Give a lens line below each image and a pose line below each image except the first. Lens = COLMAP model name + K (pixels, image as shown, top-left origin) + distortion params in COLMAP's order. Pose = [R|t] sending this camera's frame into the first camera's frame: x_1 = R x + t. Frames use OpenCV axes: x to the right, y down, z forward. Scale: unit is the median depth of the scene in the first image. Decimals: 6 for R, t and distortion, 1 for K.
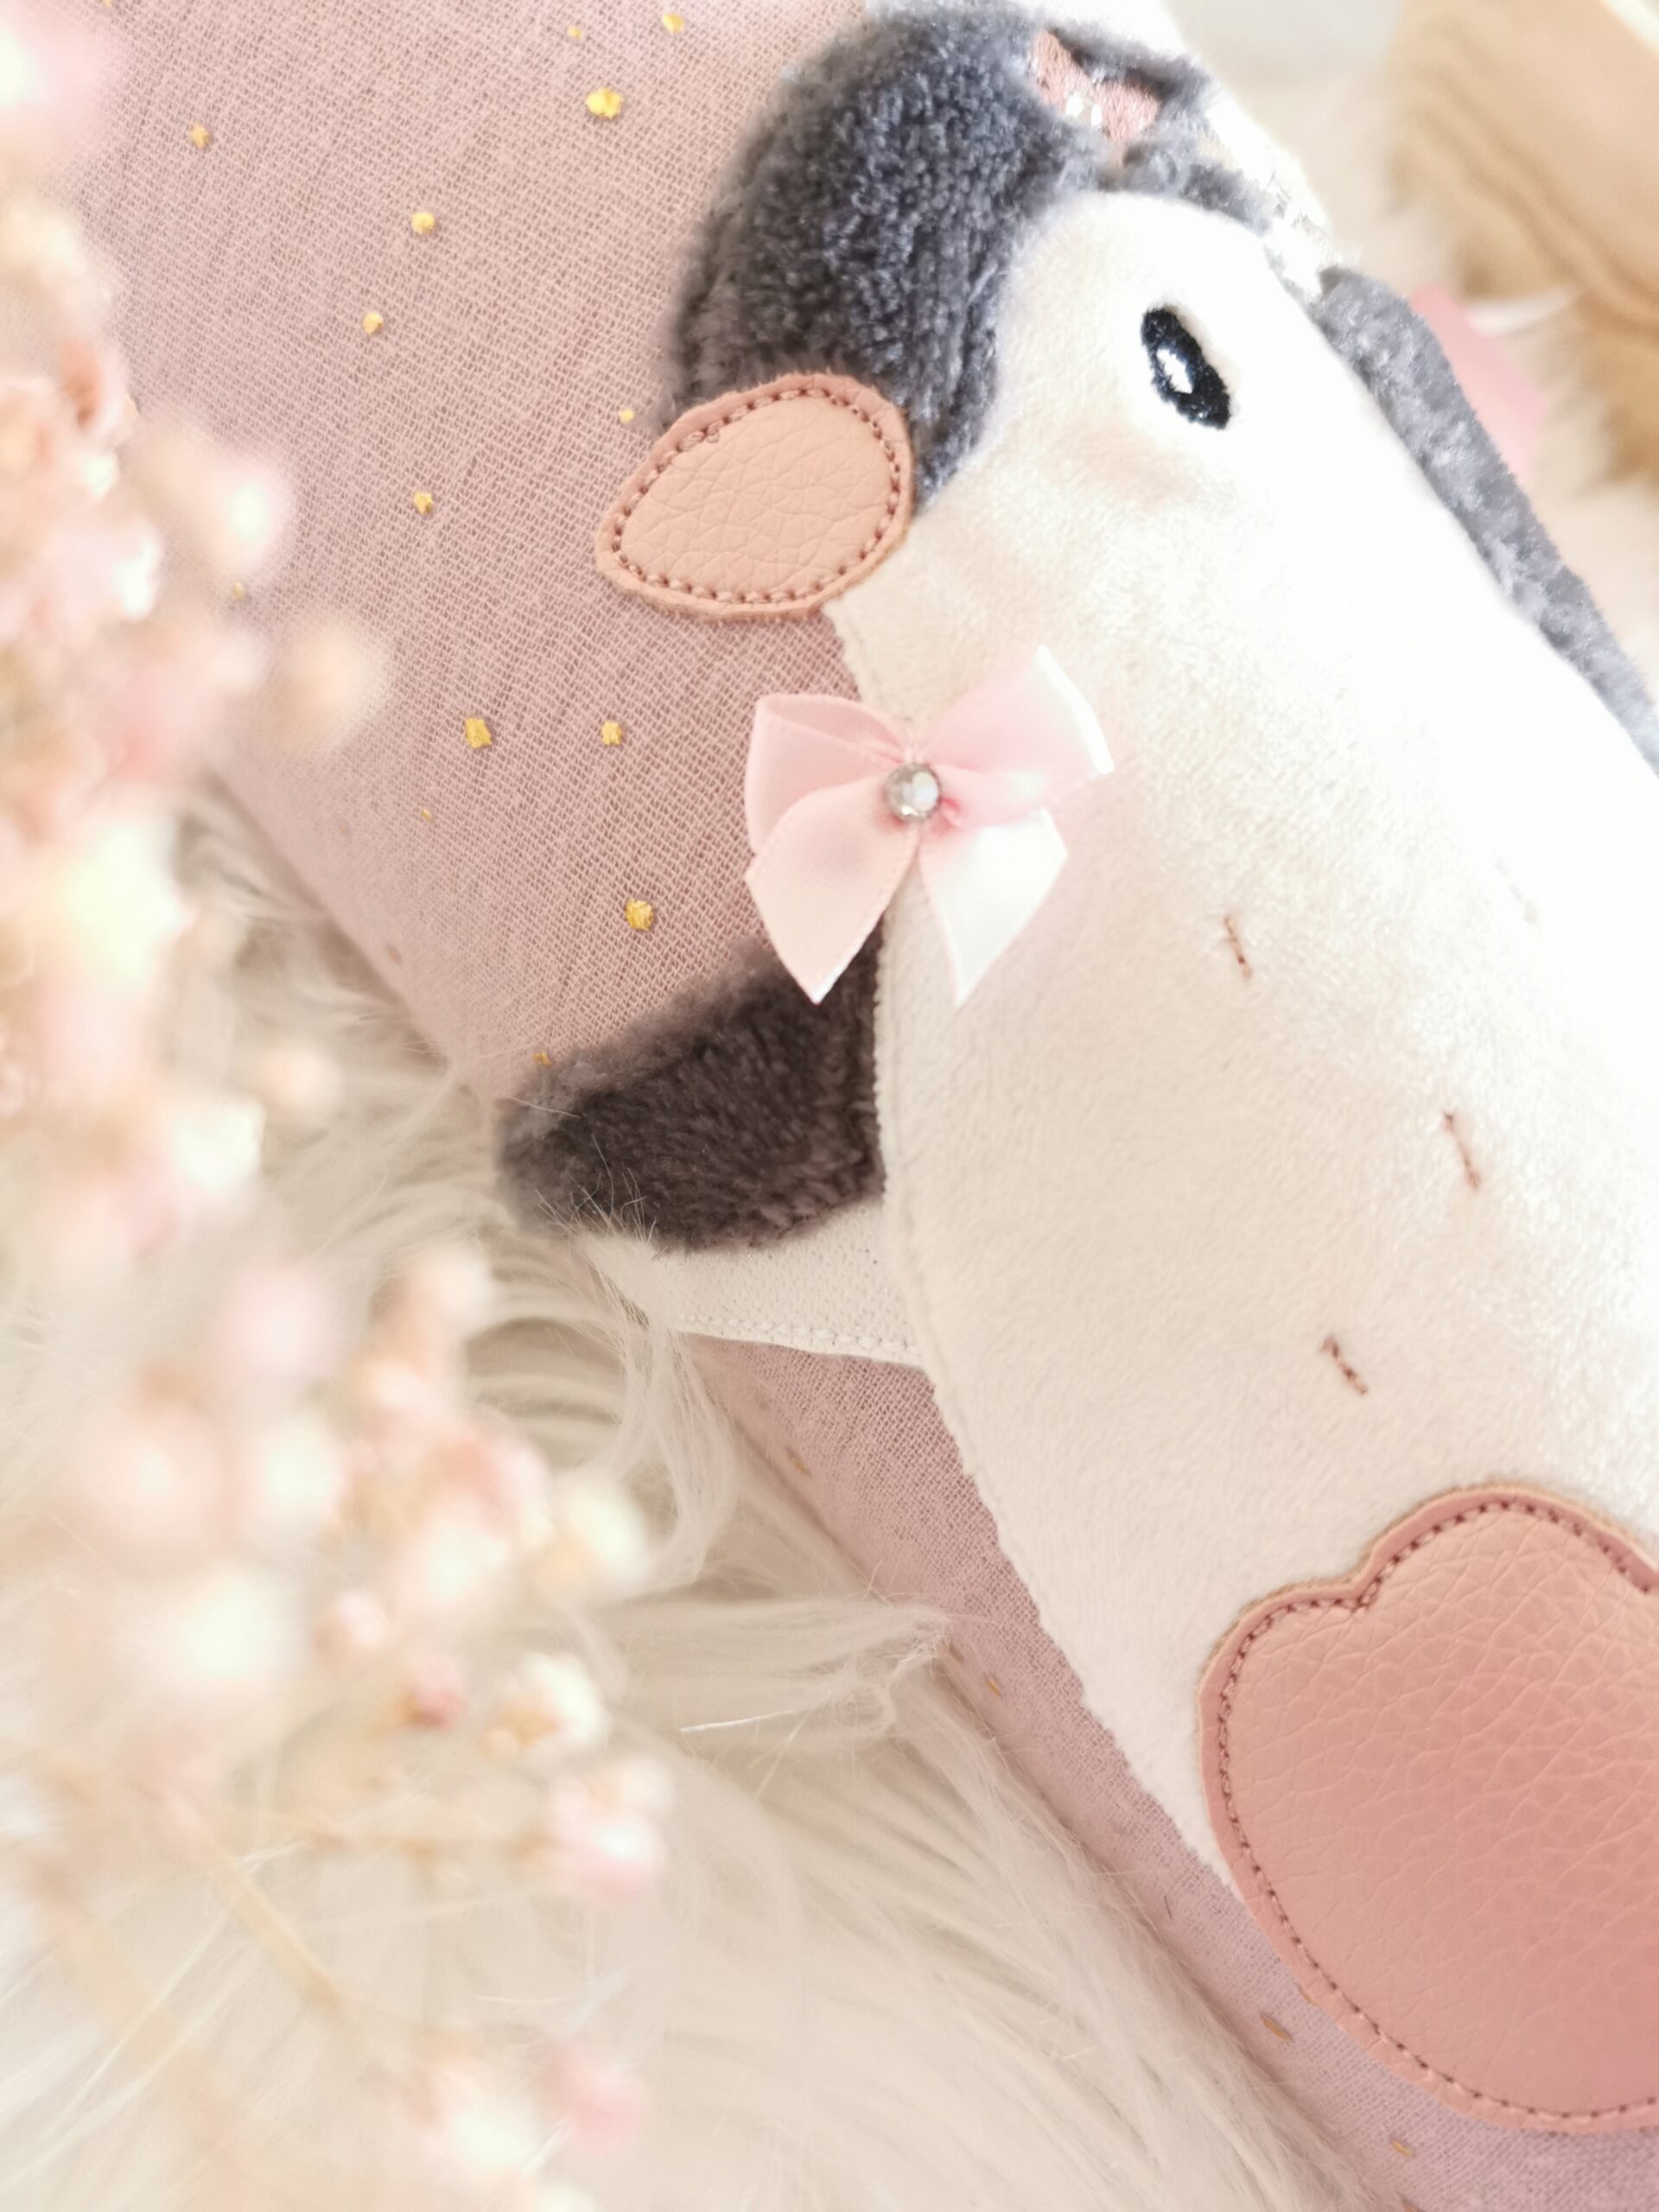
lens RADIAL K [[1769.8, 0, 829.7], [0, 1769.8, 1099.1], [0, 0, 1]] dist [0.035951, -0.087722]
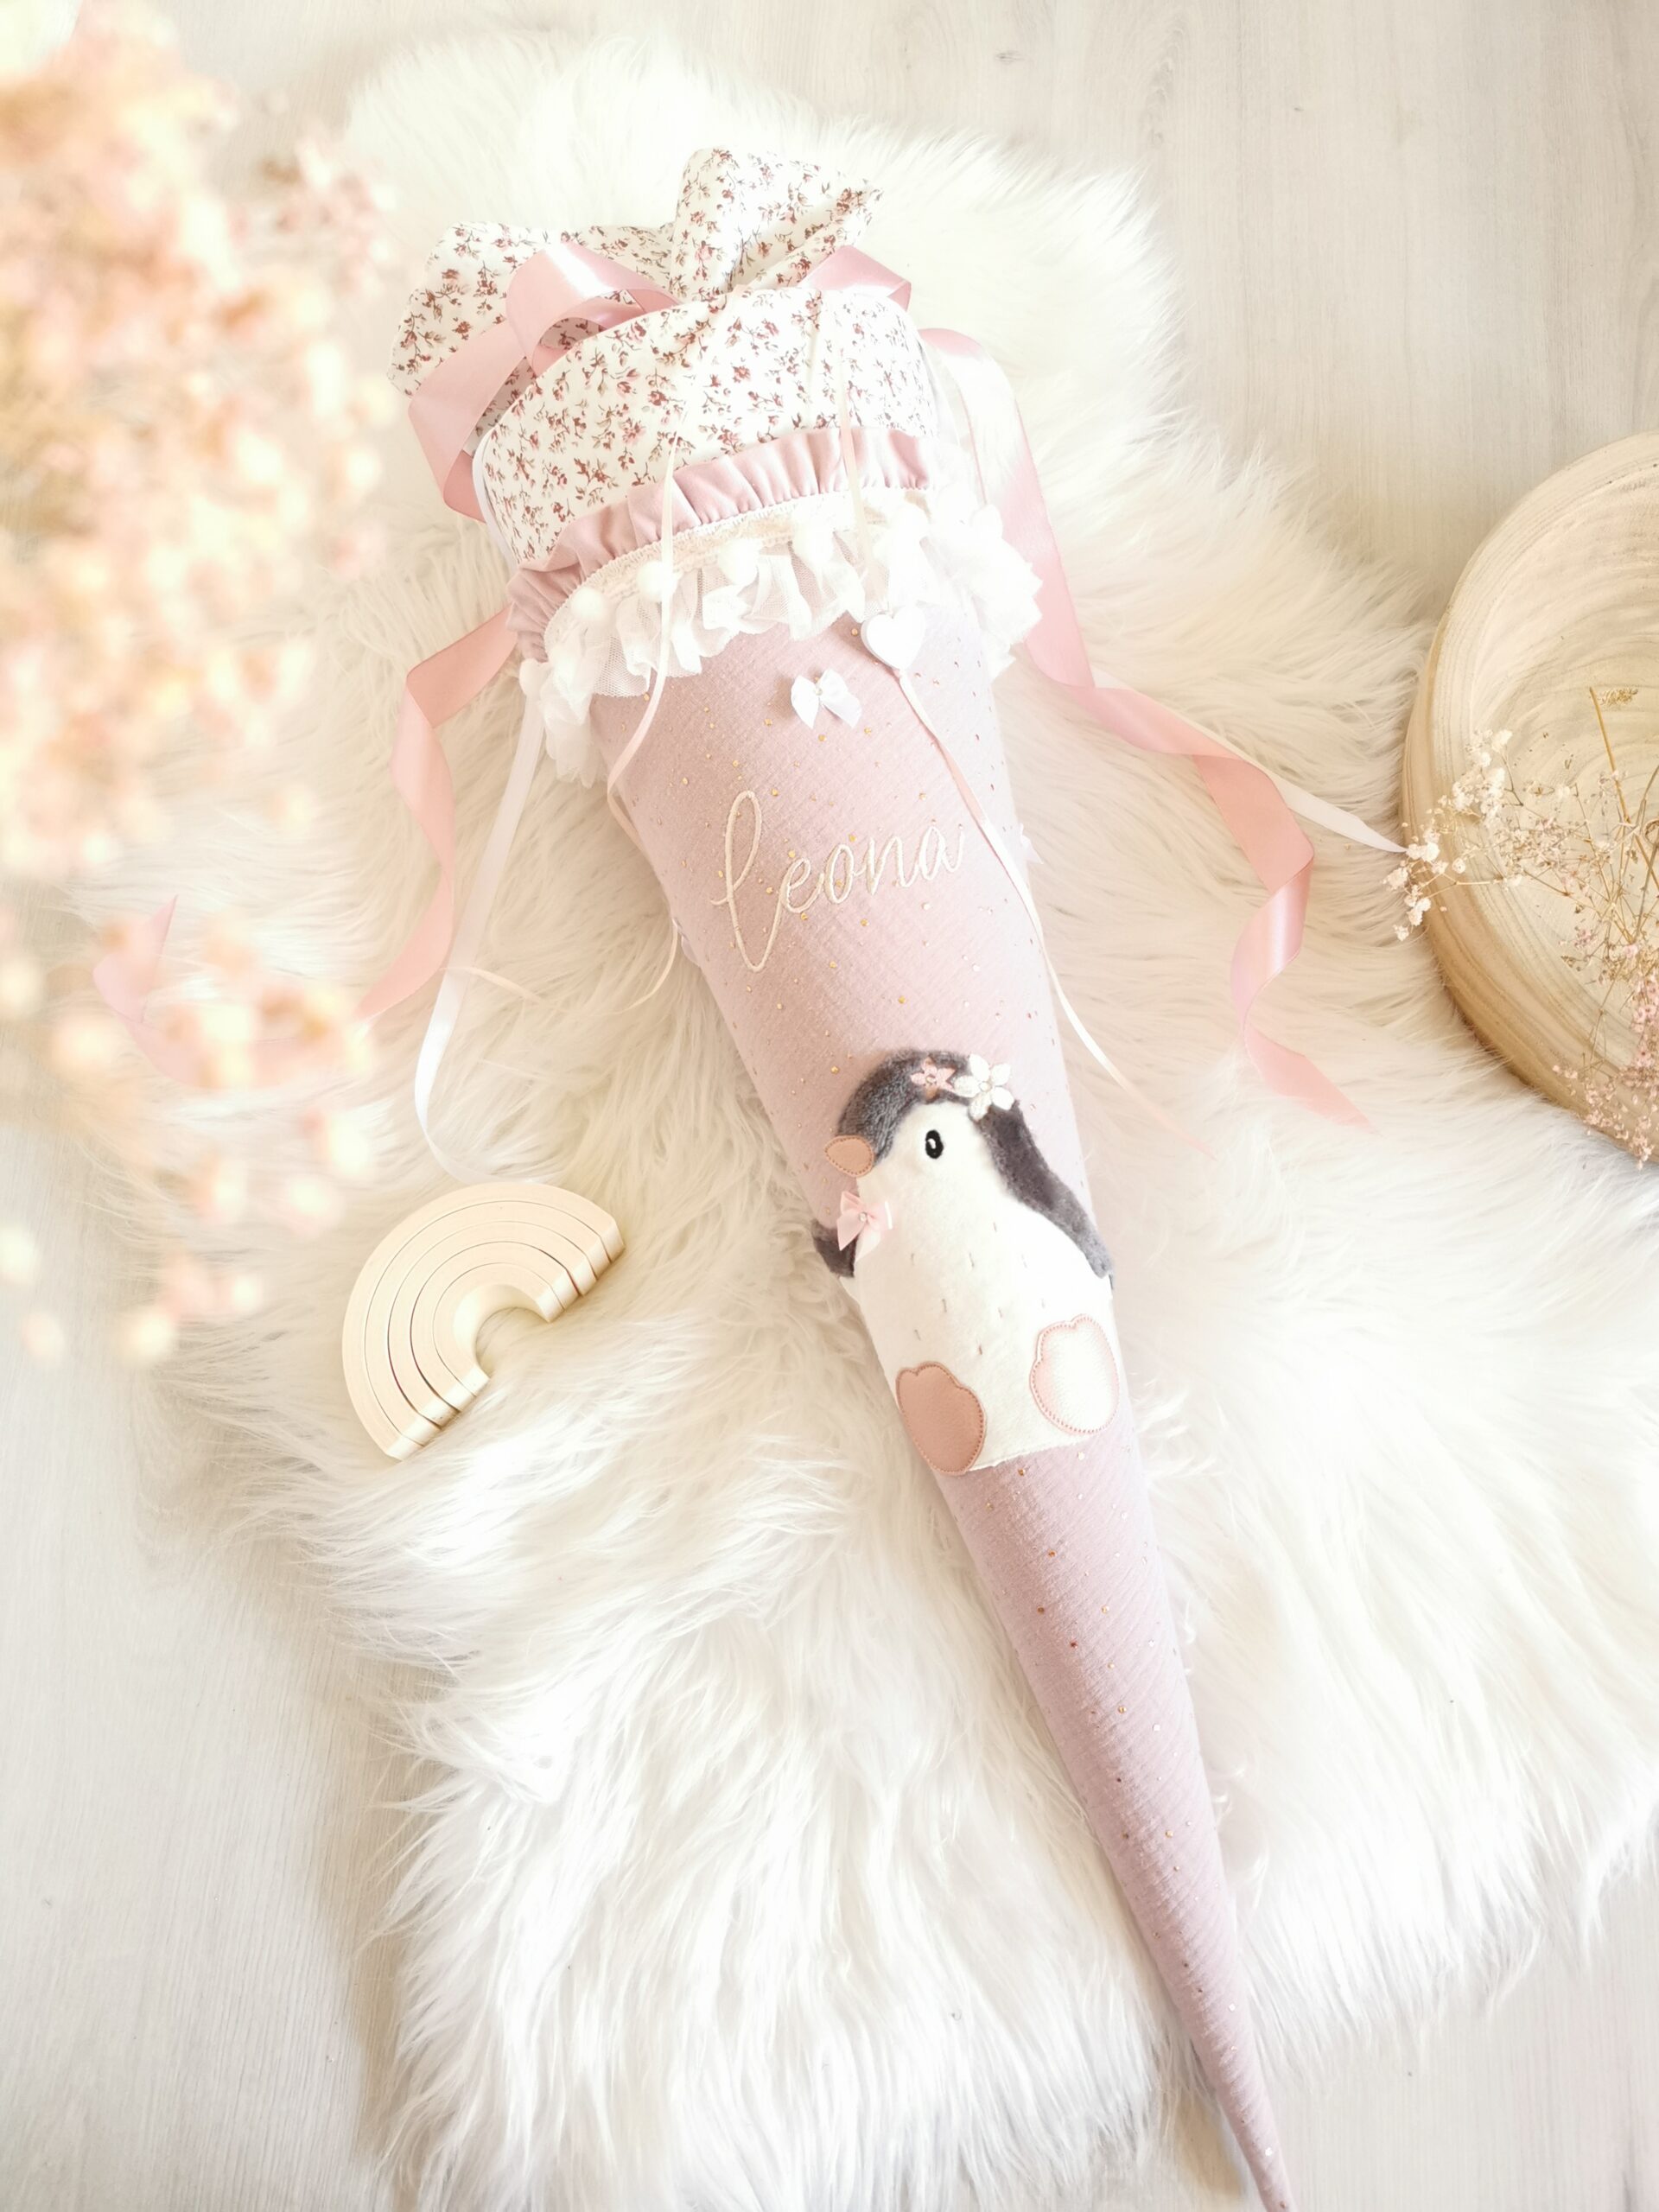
lens RADIAL K [[1741.1, 0, 829.5], [0, 1741.1, 1106.0], [0, 0, 1]] dist [0.039554, -0.006101]
pose [[0.898439, 0.238941, -0.368396, 1.785647], [-0.113277, 0.936705, 0.331288, -2.186426], [0.424236, -0.255911, 0.868638, -3.500008]]
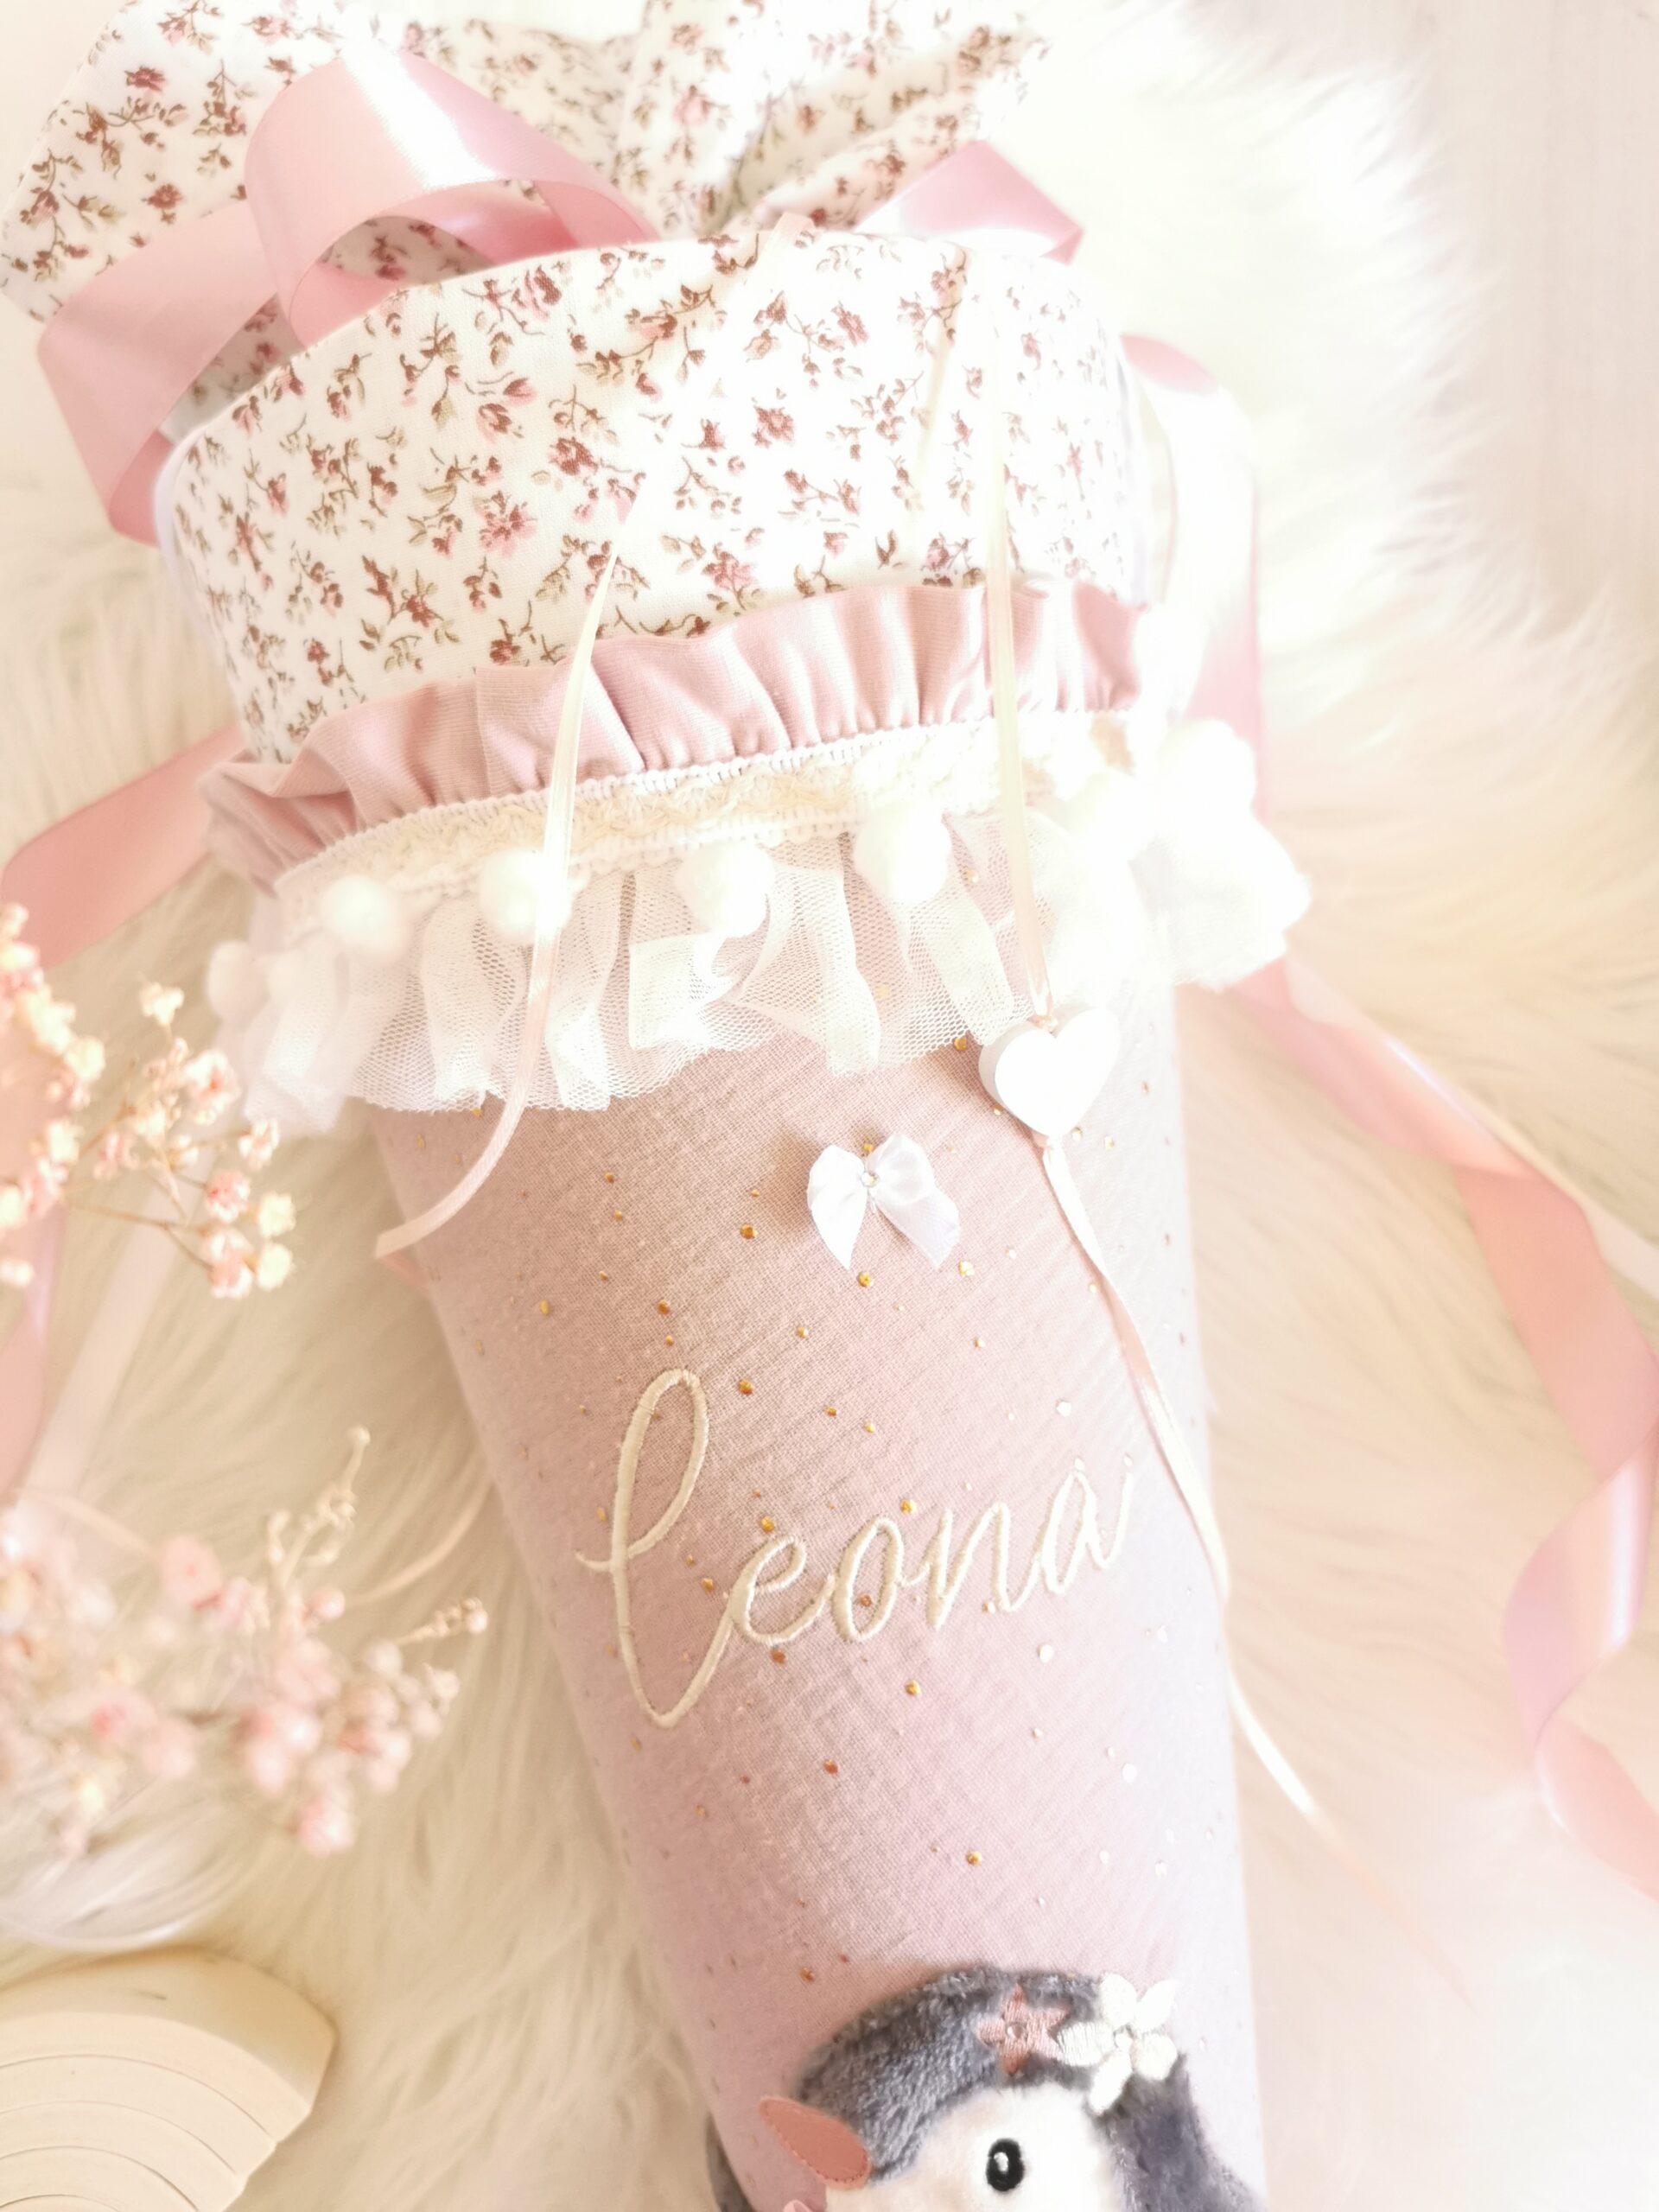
lens RADIAL K [[1769.8, 0, 829.7], [0, 1769.8, 1099.1], [0, 0, 1]] dist [0.035951, -0.087722]
pose [[0.898157, 0.357655, -0.255729, 0.090465], [-0.248717, 0.892919, 0.375281, -2.563377], [0.362567, -0.273457, 0.890936, -0.801067]]
